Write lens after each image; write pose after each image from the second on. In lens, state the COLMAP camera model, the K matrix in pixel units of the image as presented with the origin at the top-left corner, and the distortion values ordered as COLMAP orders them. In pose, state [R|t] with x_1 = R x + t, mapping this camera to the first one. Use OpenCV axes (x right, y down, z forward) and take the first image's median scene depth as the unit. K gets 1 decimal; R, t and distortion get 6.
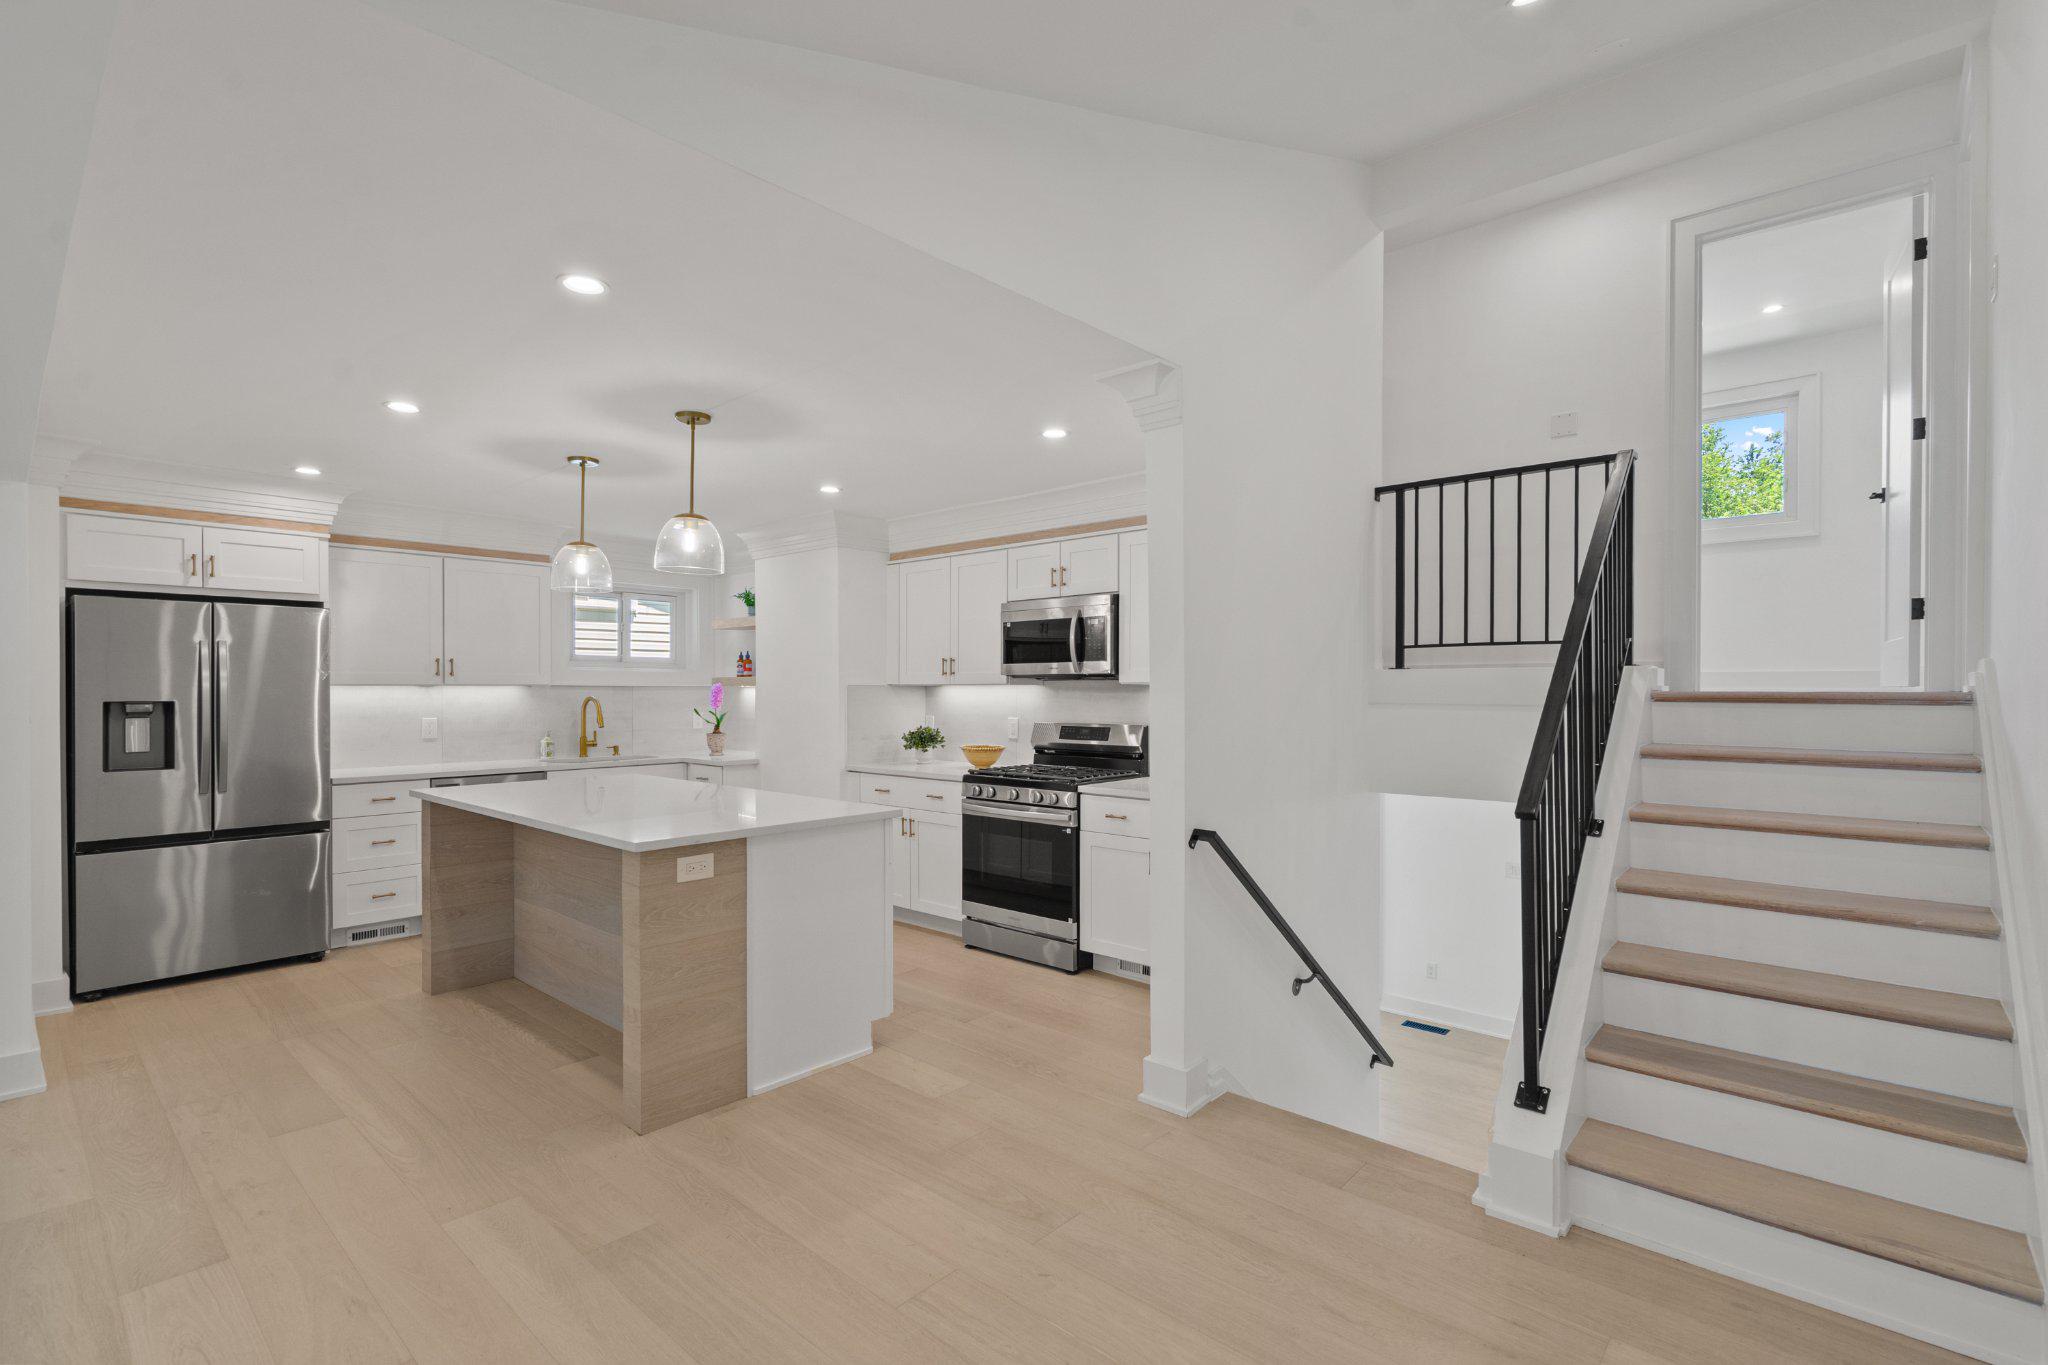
lens RADIAL K [[924.2, 0, 1025.7], [0, 924.2, 691.3], [0, 0, 1]] dist [-0.000843, 0.000387]
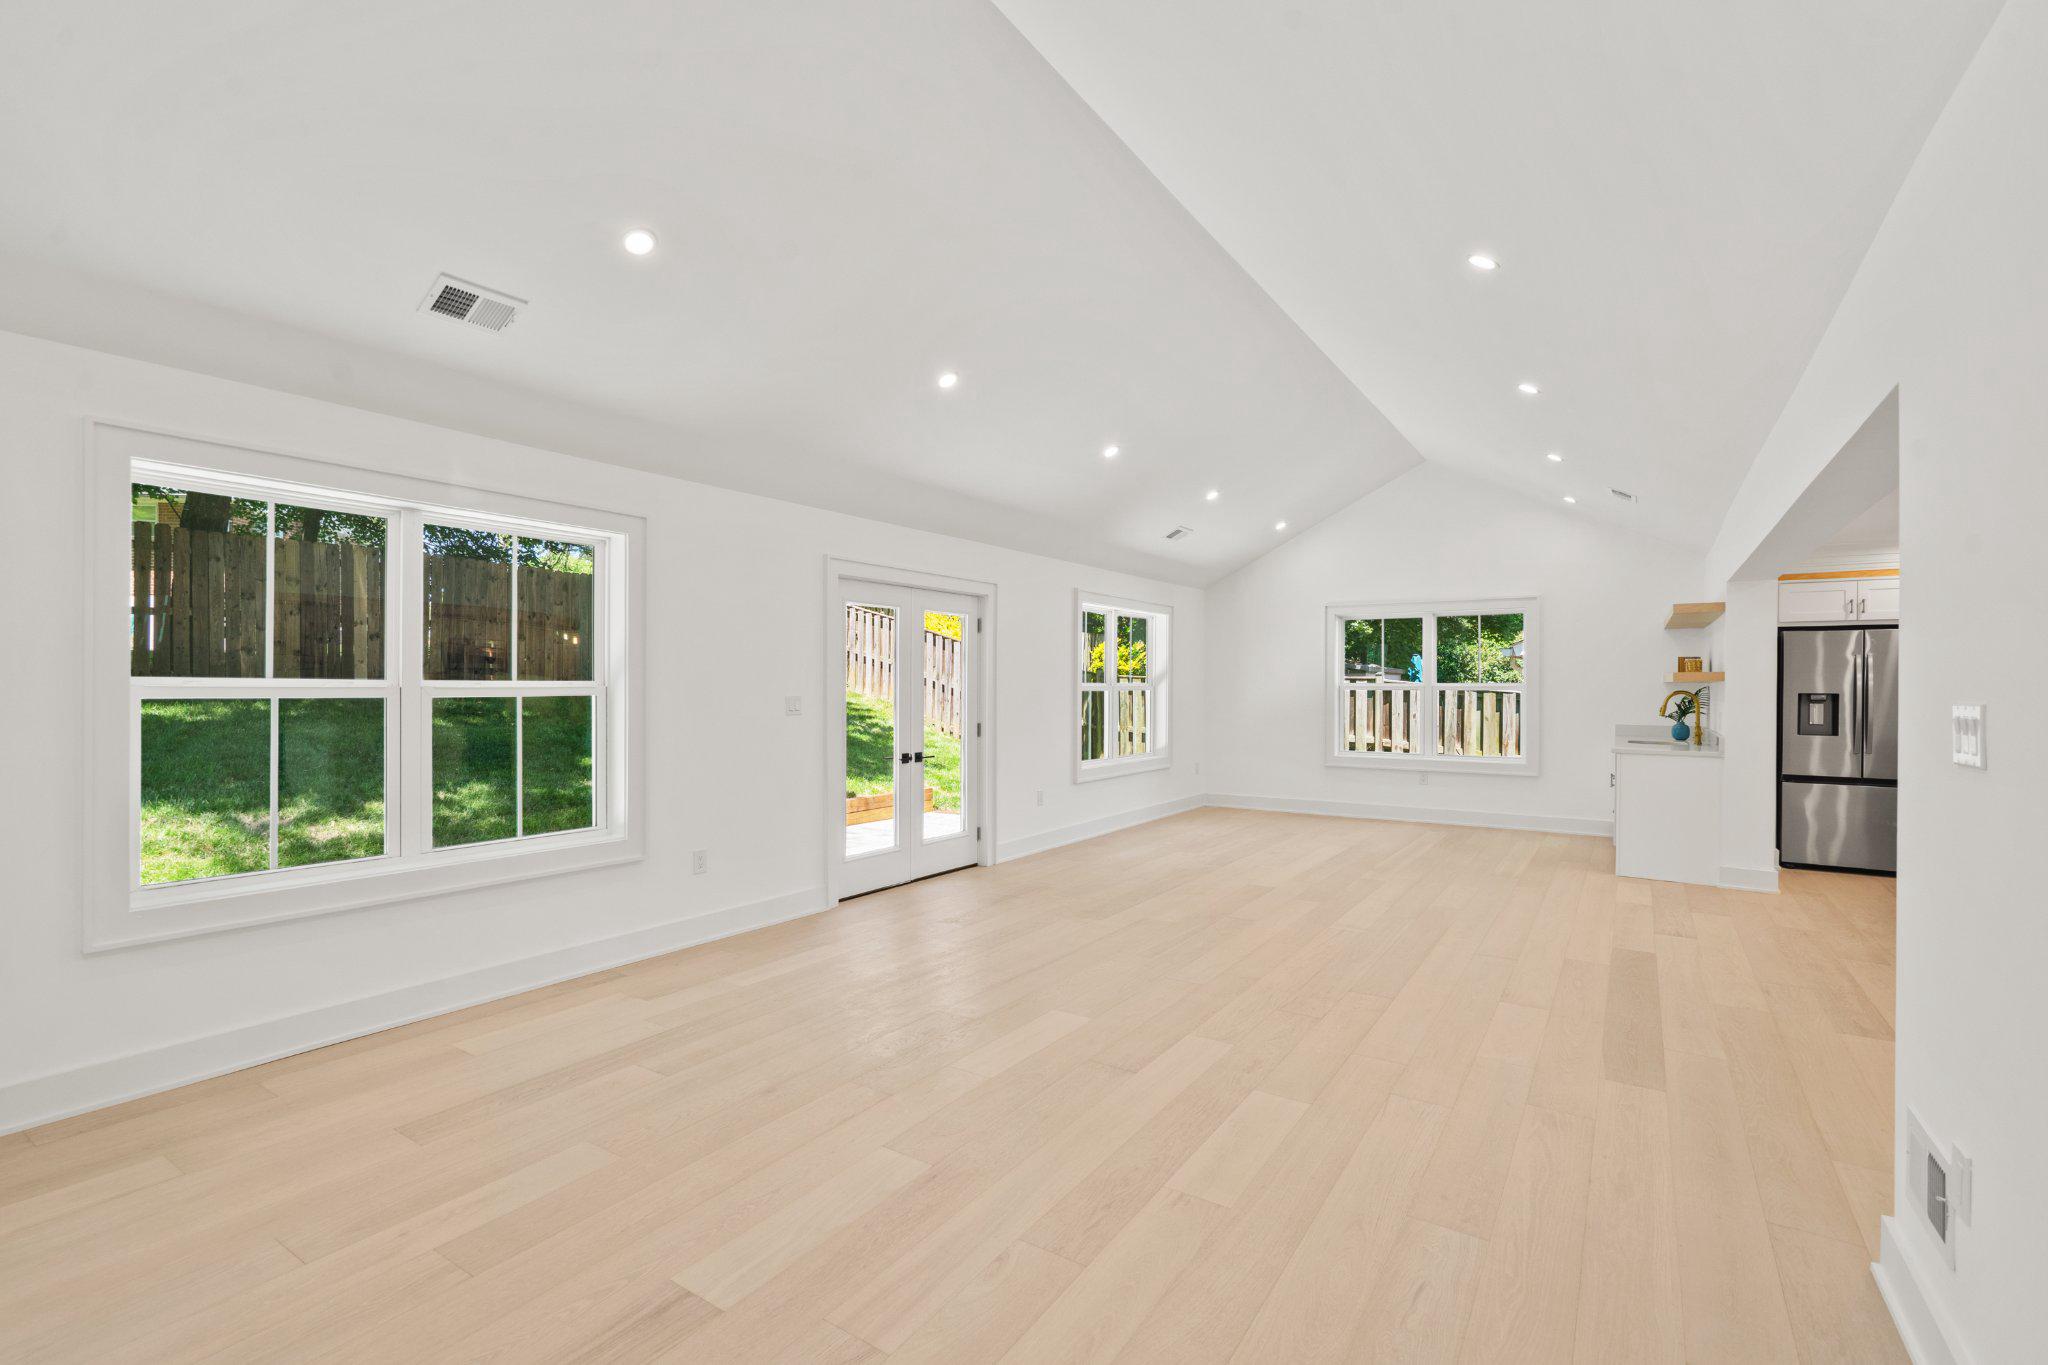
lens RADIAL K [[924.2, 0, 1025.7], [0, 924.2, 691.3], [0, 0, 1]] dist [-0.000843, 0.000387]
pose [[0.154778, 0.011503, -0.987882, 0.387790], [-0.007918, 0.999915, 0.010402, 0.001158], [0.987918, 0.006212, 0.154856, -0.563352]]
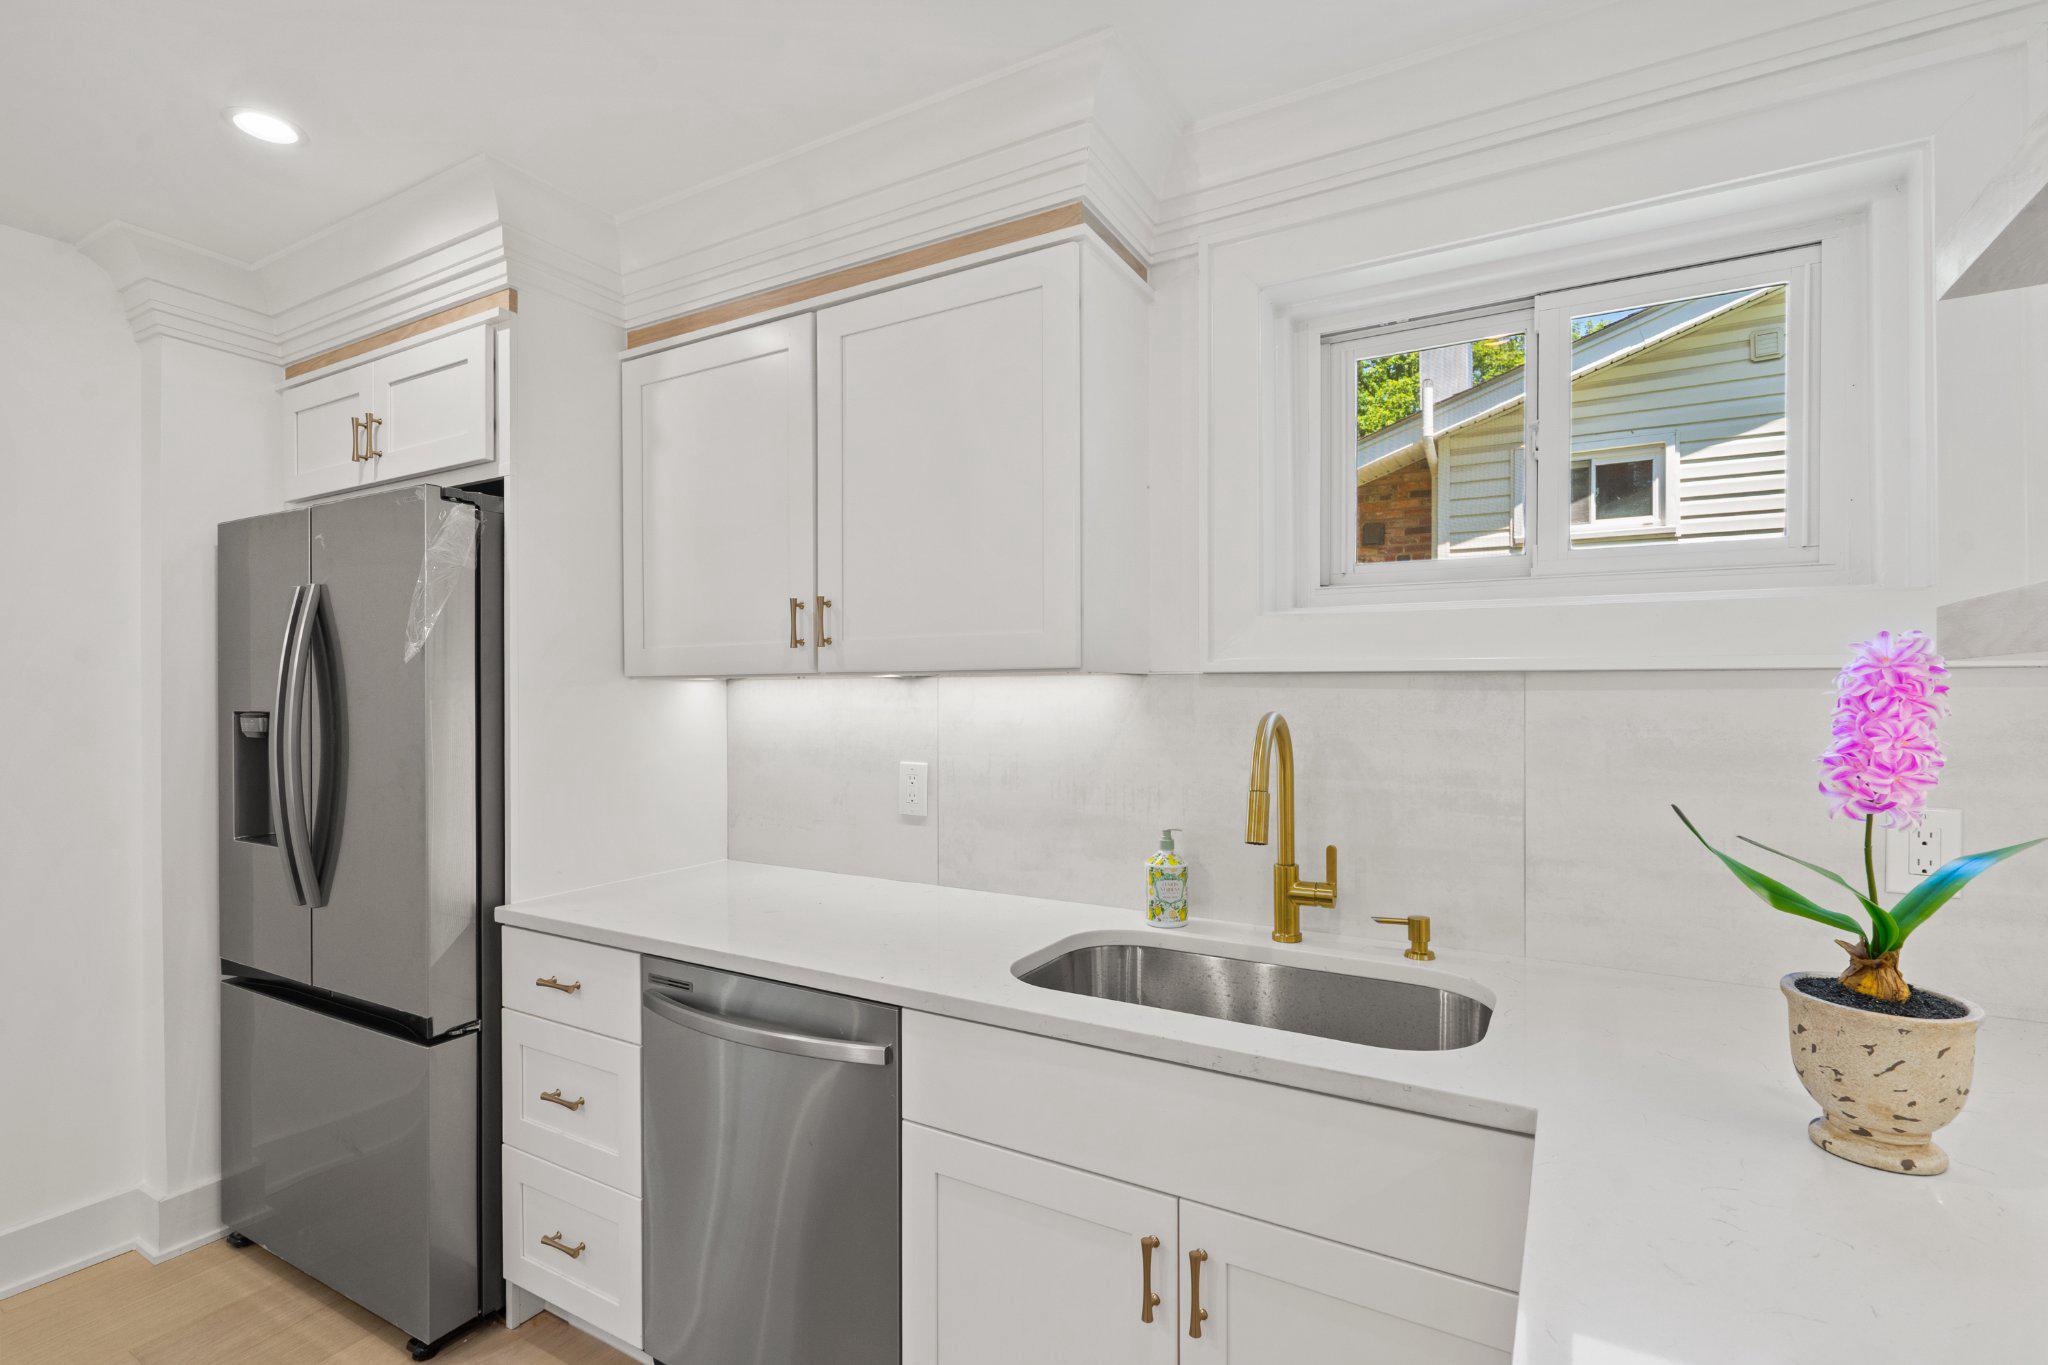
lens RADIAL K [[943.9, 0, 1024.9], [0, 943.9, 689.6], [0, 0, 1]] dist [0.000635, 0.000387]
pose [[0.194291, -0.002885, -0.980940, -0.298641], [-0.000313, 0.999995, -0.003003, -0.000017], [0.980944, 0.000890, 0.194289, 1.148342]]
